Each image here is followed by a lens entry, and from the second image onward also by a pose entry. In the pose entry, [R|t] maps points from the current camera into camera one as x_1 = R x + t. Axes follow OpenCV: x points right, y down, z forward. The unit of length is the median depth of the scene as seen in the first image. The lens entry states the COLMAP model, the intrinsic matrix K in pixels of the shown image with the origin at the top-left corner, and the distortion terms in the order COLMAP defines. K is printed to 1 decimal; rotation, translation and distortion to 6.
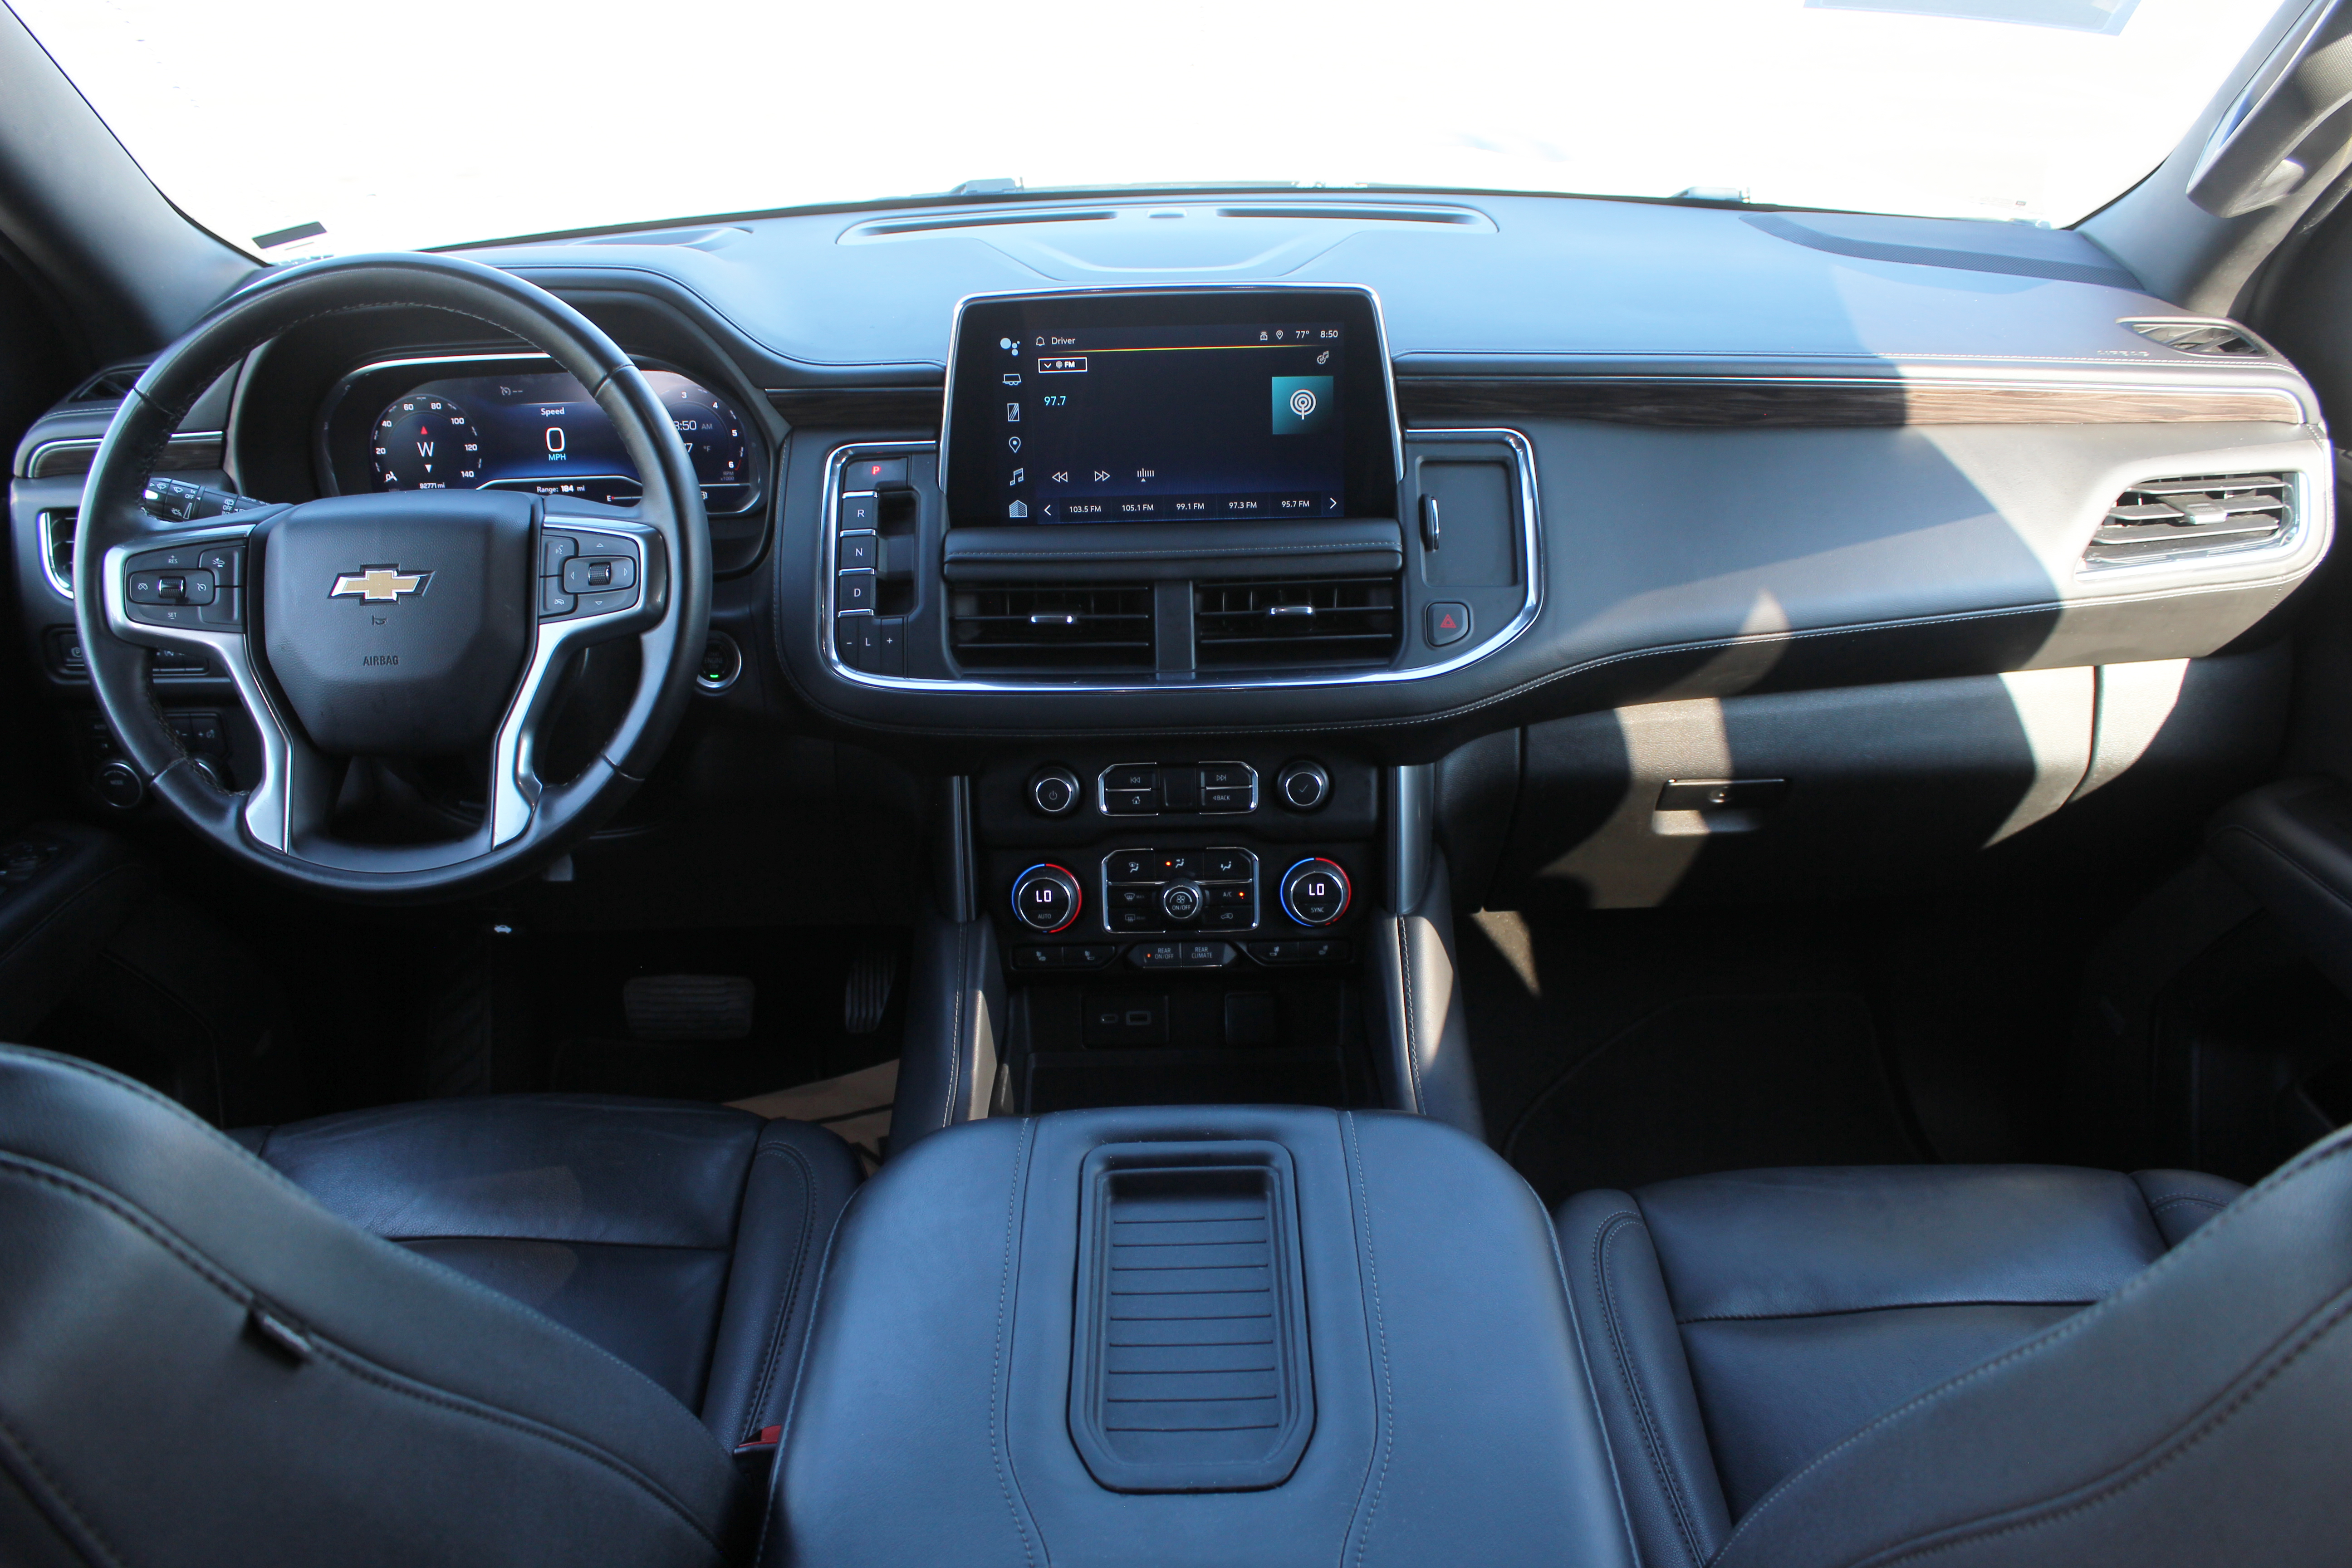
lens RADIAL K [[1958.7, 0, 1176.0], [0, 1958.7, 784.0], [0, 0, 1]] dist [-0.121322, 0.007024]
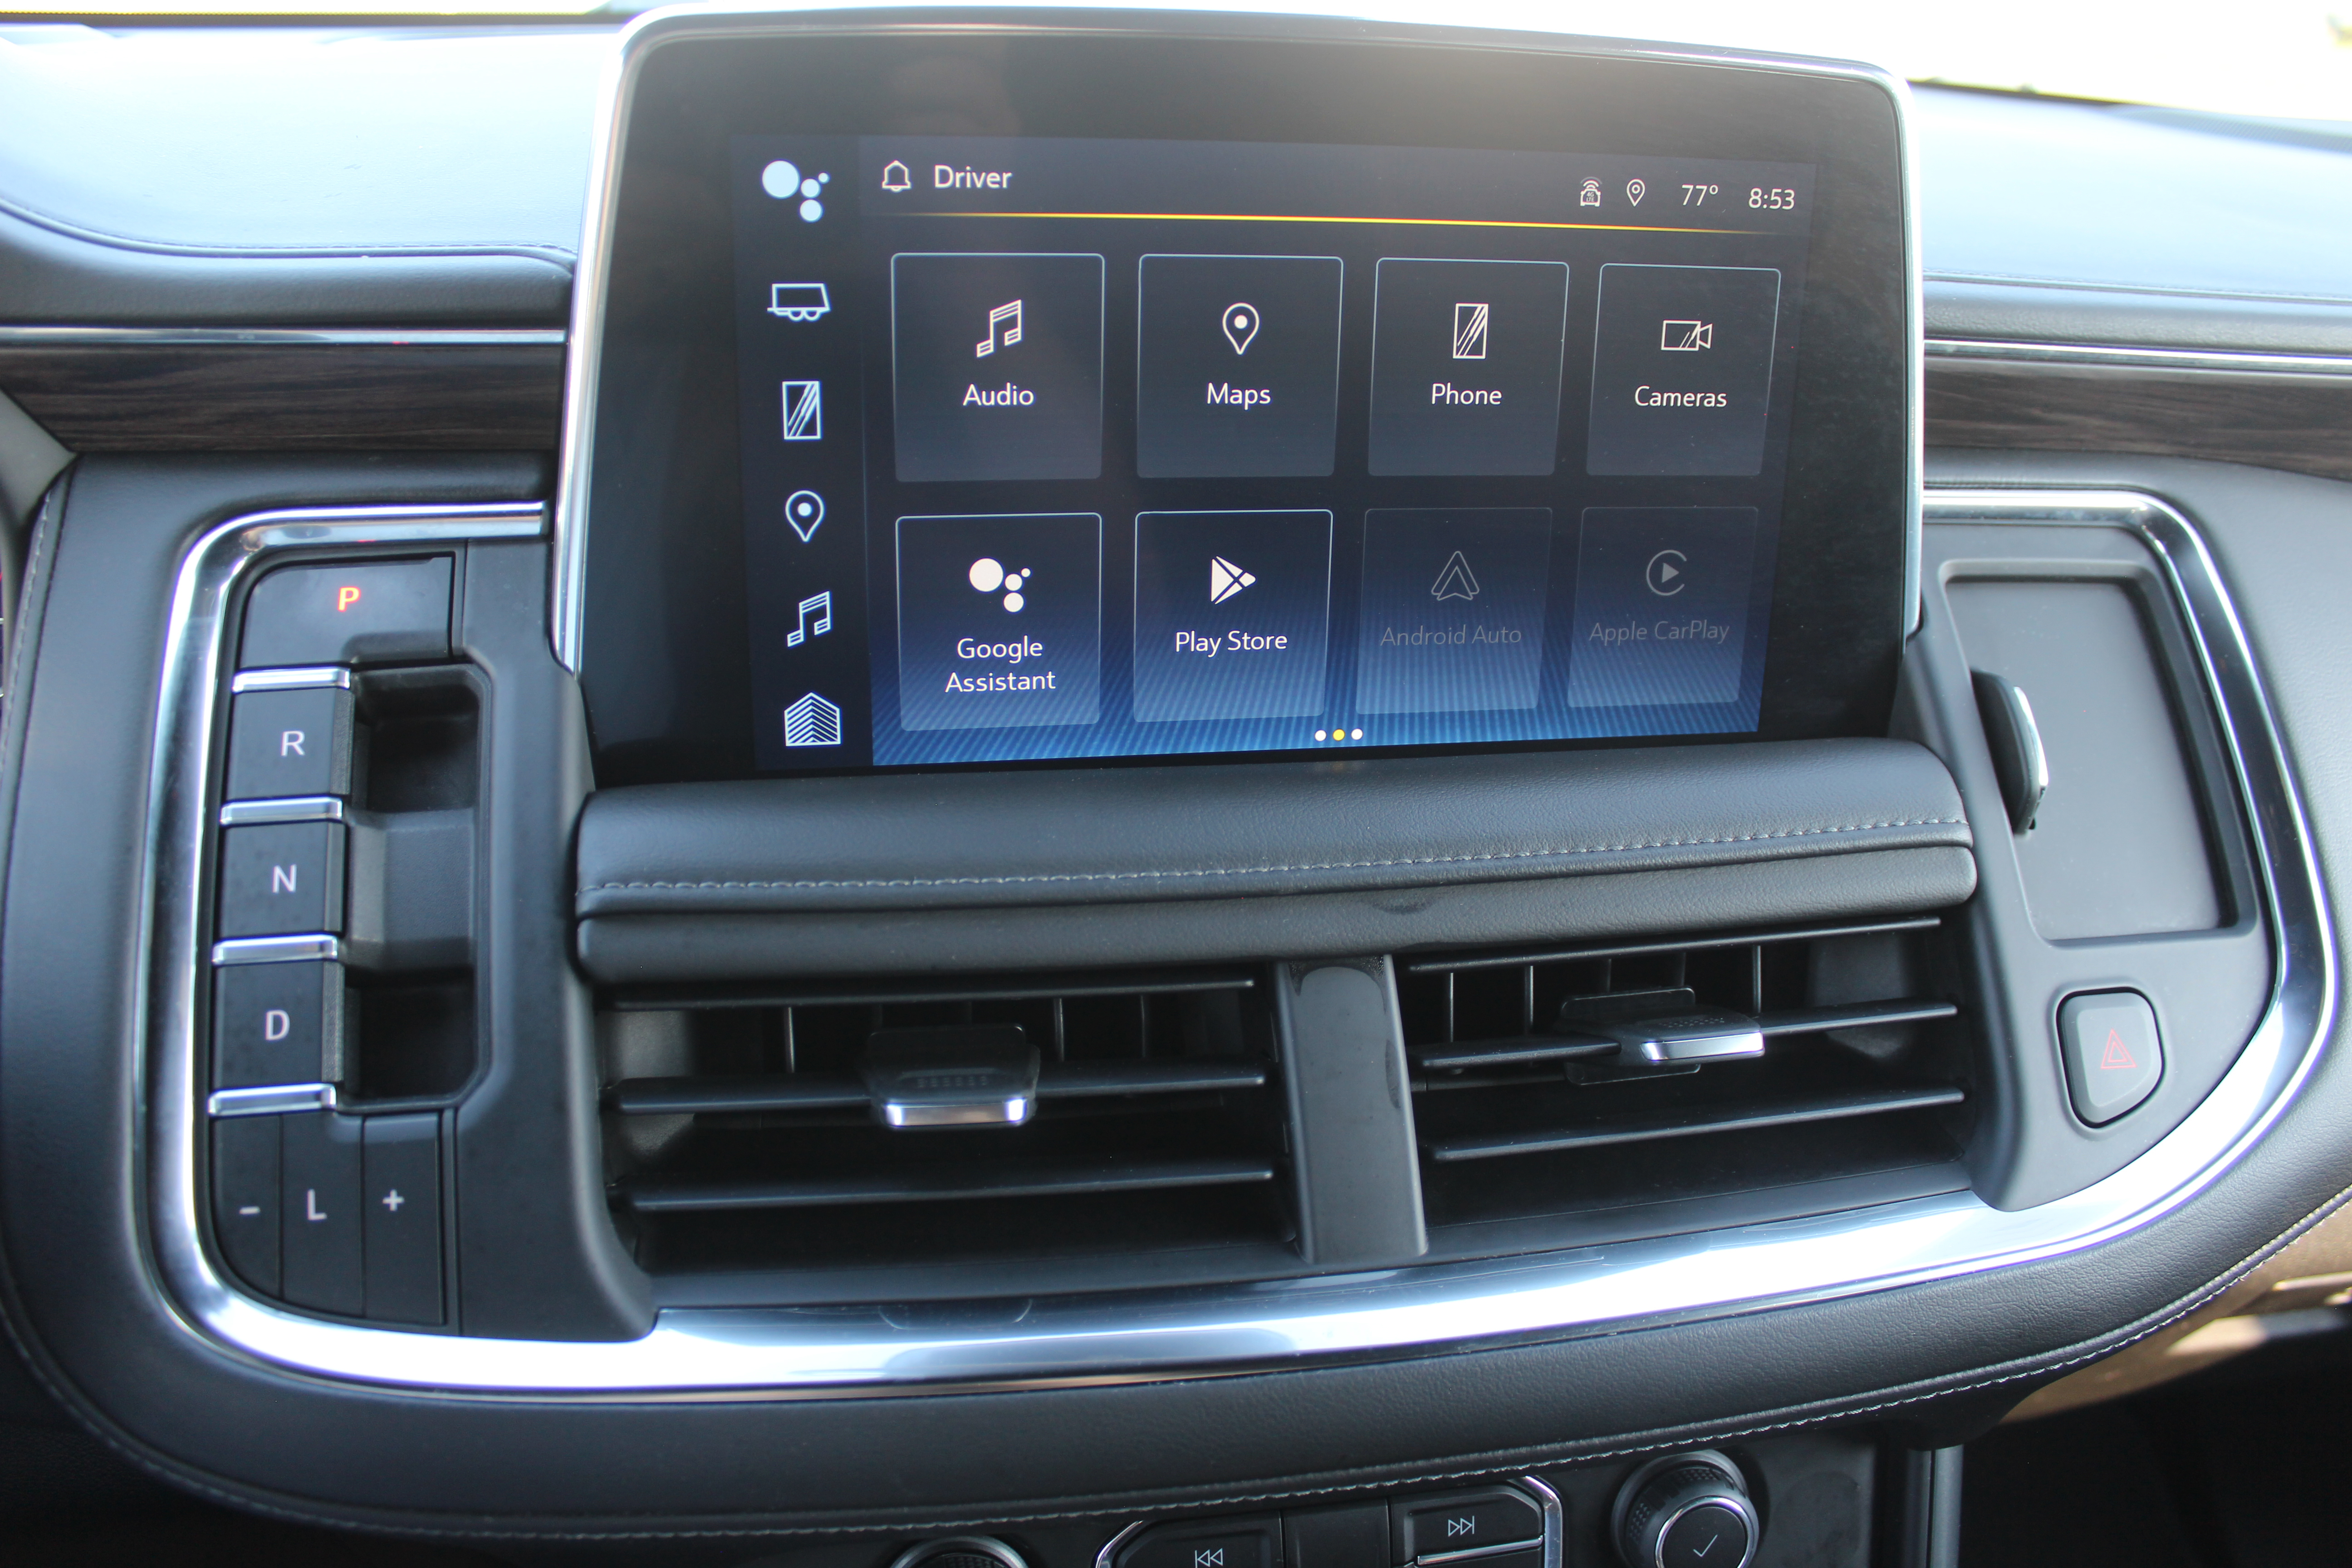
lens RADIAL K [[1958.7, 0, 1176.0], [0, 1958.7, 784.0], [0, 0, 1]] dist [-0.121322, 0.007024]
pose [[0.981862, -0.016880, 0.188844, -0.083733], [0.022197, 0.999414, -0.026073, -0.122151], [-0.188293, 0.029792, 0.981661, 0.686283]]
